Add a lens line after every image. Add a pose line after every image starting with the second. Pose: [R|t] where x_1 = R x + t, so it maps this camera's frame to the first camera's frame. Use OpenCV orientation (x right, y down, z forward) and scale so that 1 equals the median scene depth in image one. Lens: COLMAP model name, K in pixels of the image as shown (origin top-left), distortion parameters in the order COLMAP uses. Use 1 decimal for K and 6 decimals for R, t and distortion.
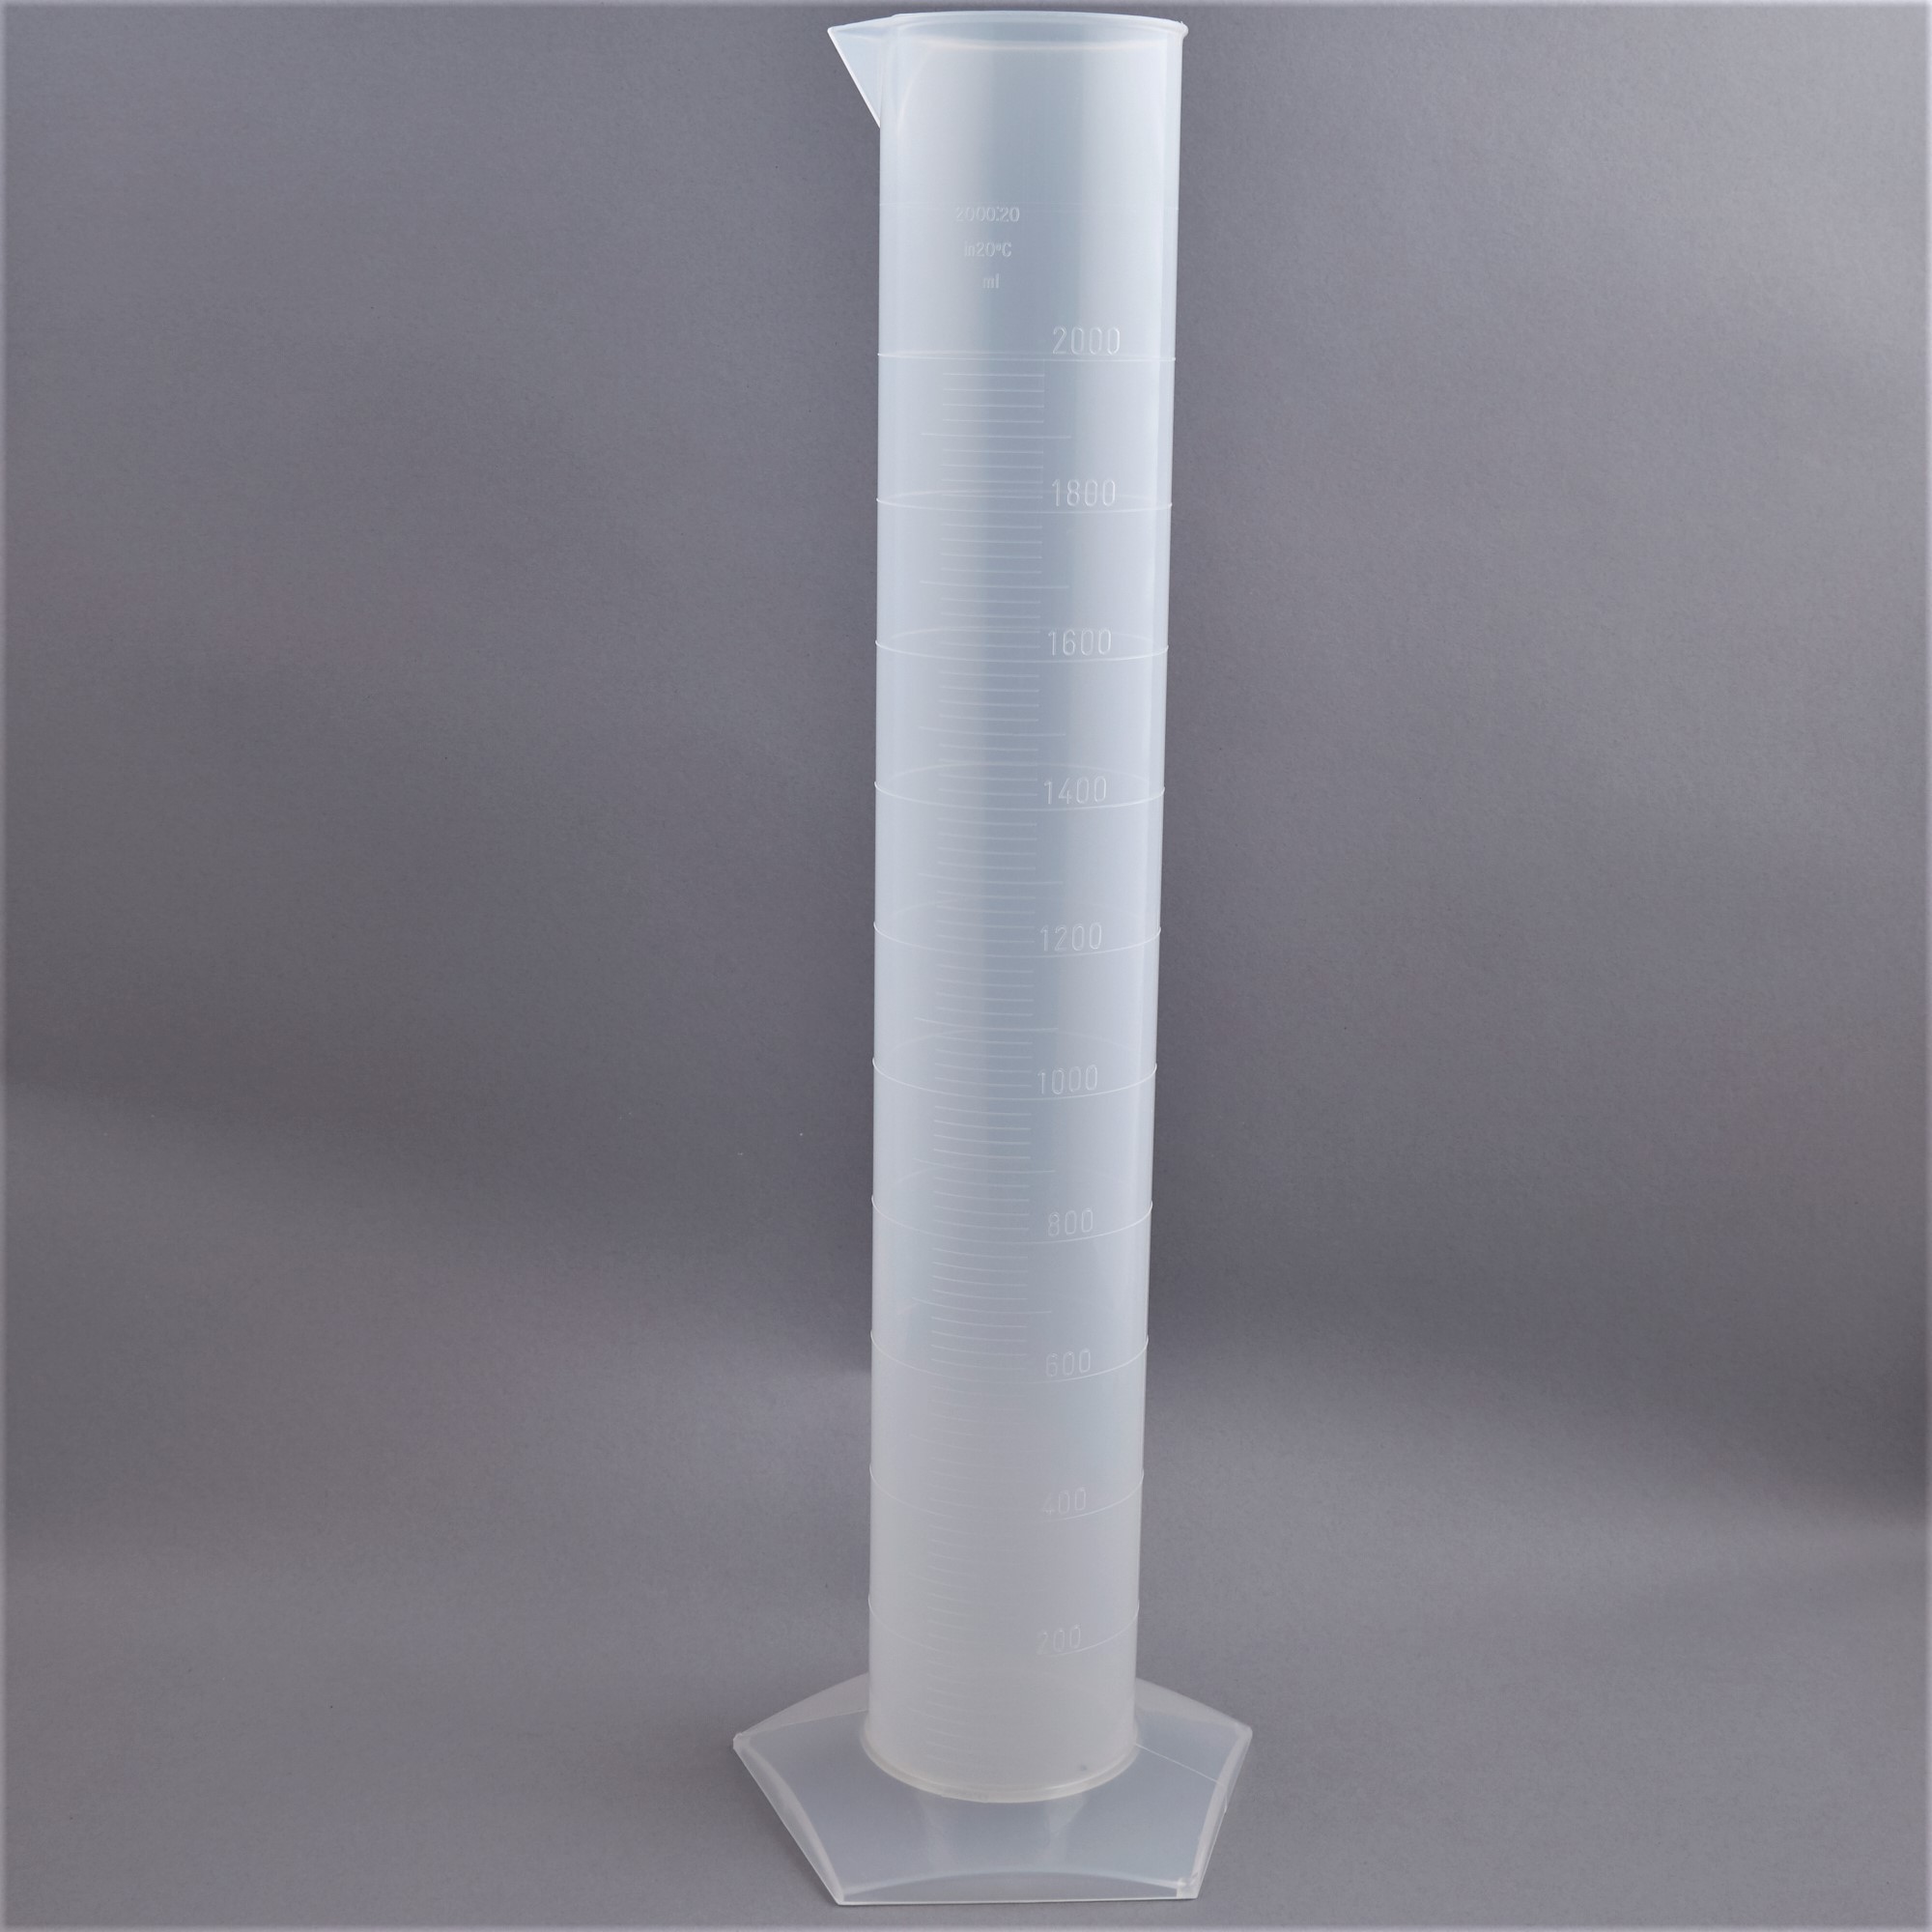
lens RADIAL K [[3058.3, 0, 1020.0], [0, 3058.3, 907.9], [0, 0, 1]] dist [-0.005178, -0.135467]
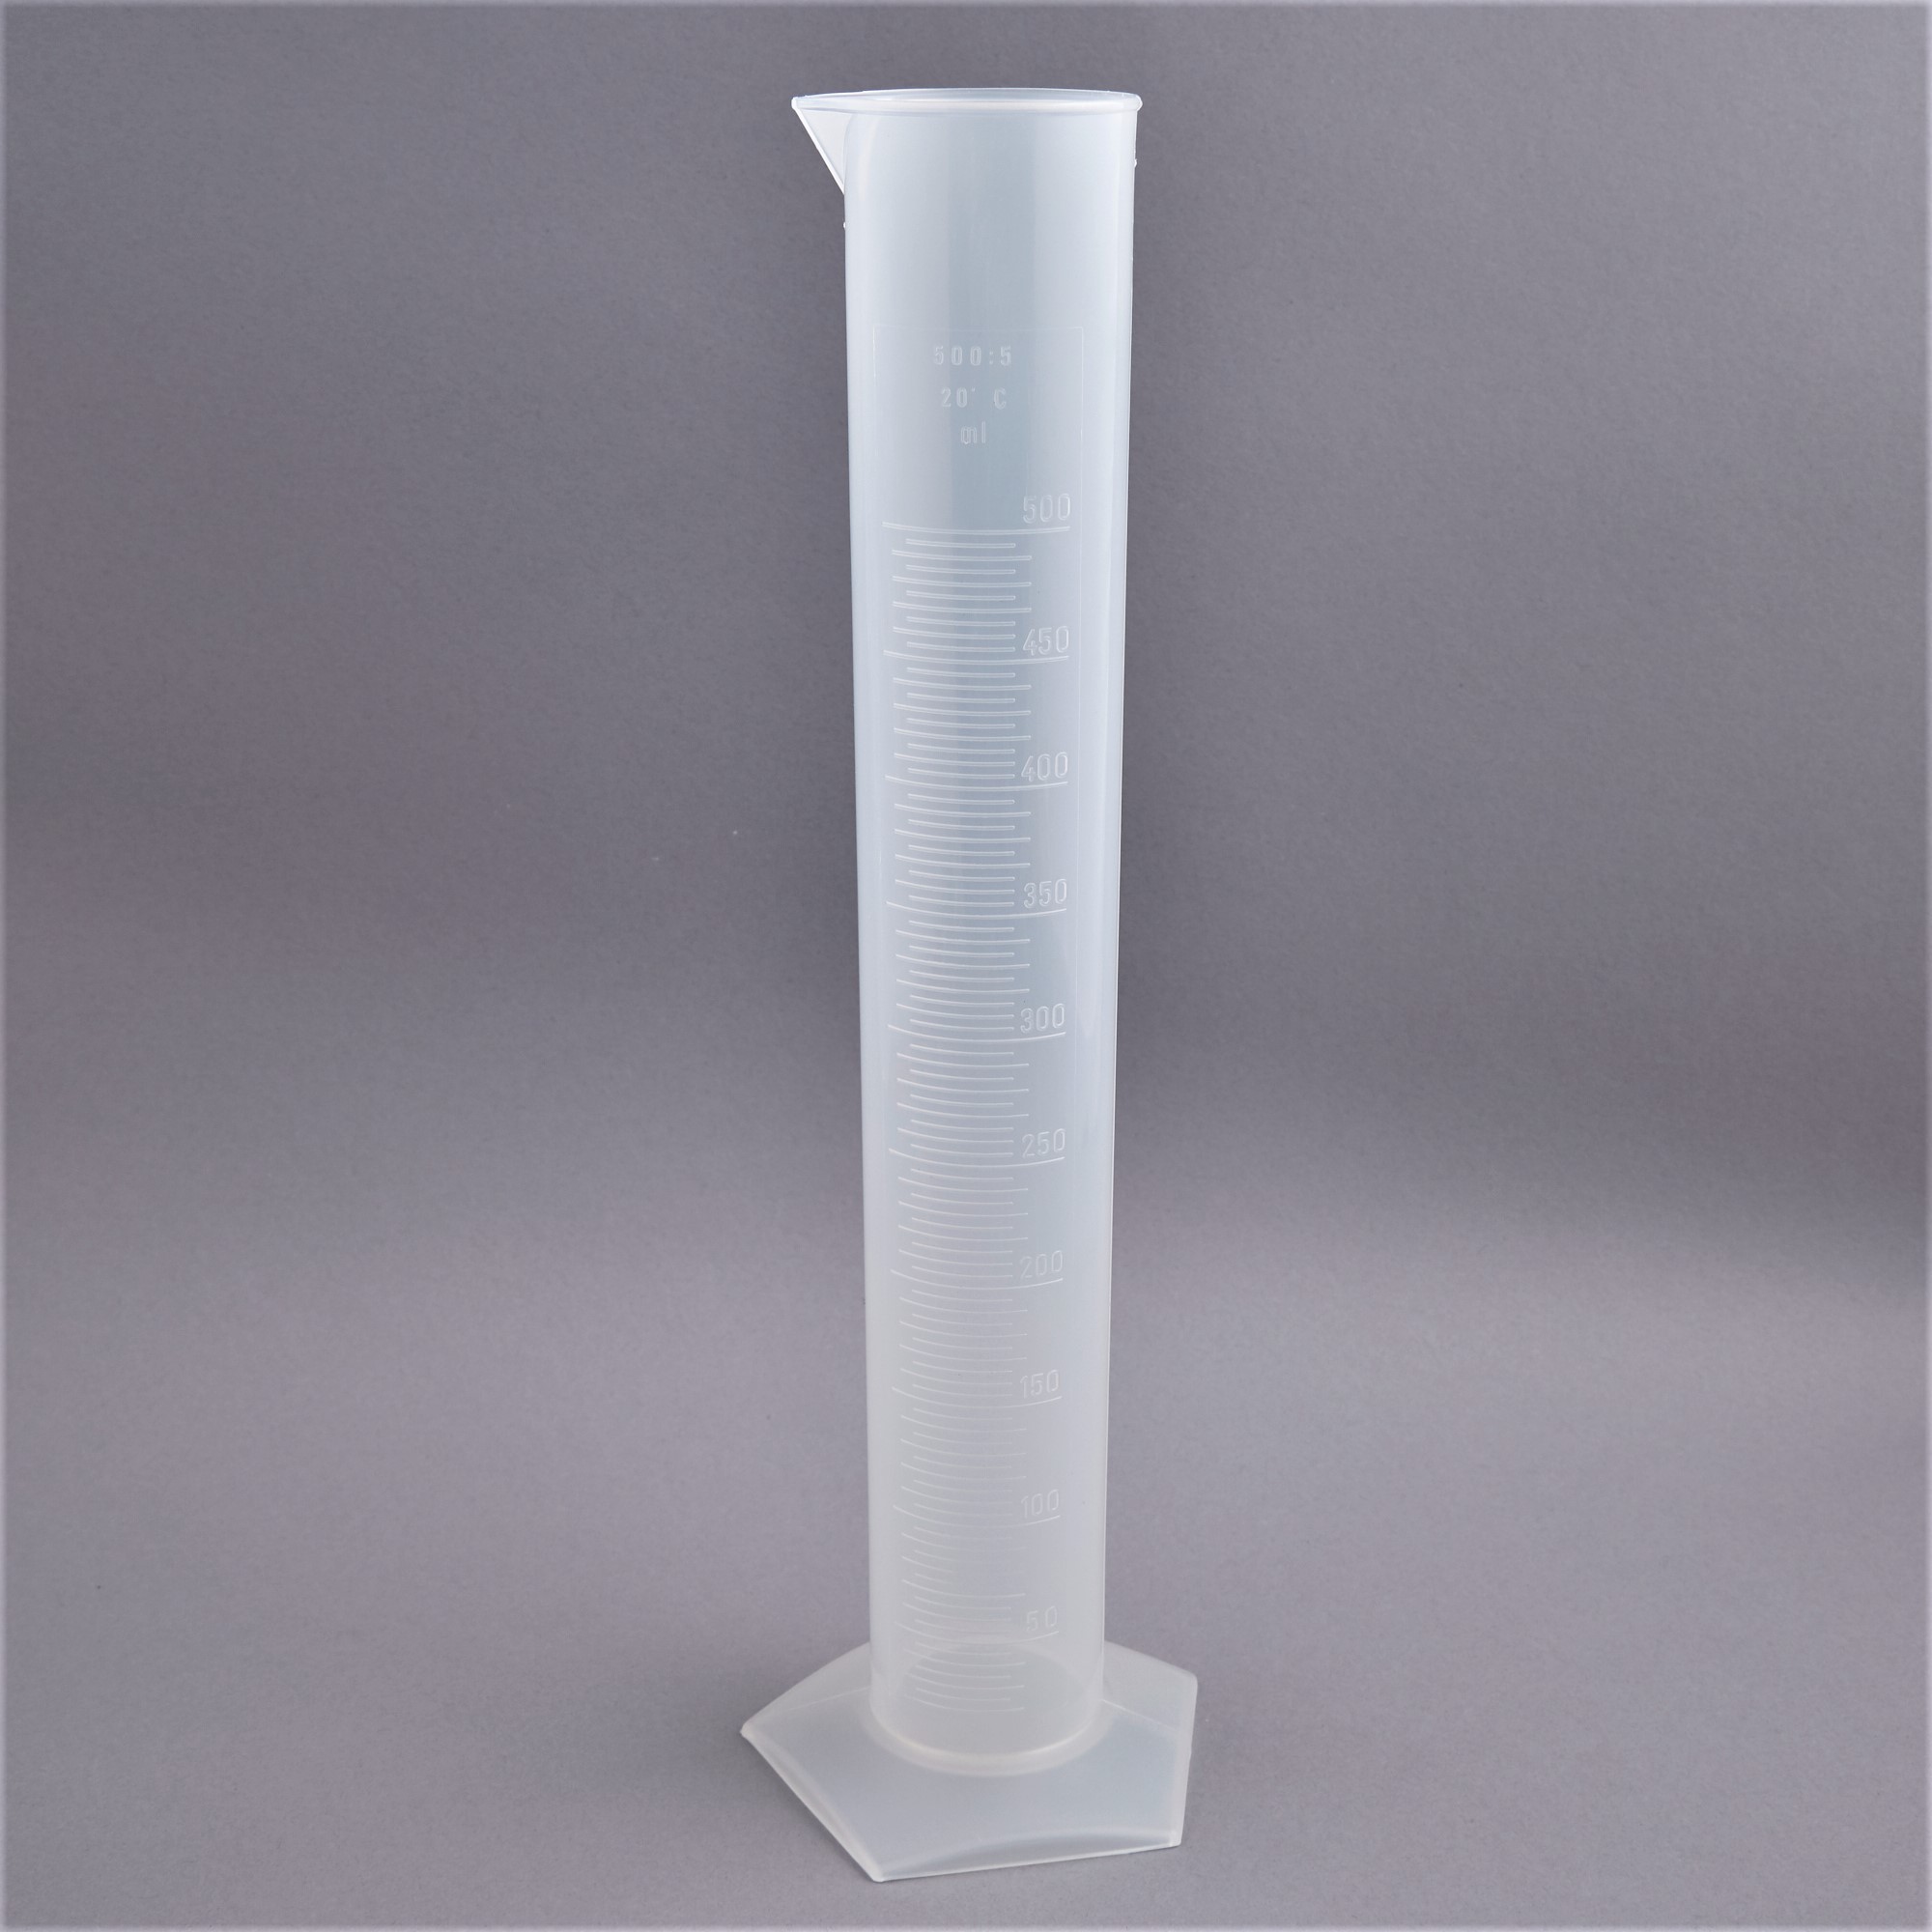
lens RADIAL K [[3186.0, 0, 1006.2], [0, 3186.0, 975.4], [0, 0, 1]] dist [-0.018014, -0.019487]
pose [[0.999156, -0.004176, -0.040863, 0.027758], [0.008587, 0.994073, 0.108377, 0.025007], [0.040168, -0.108636, 0.993270, 0.222938]]
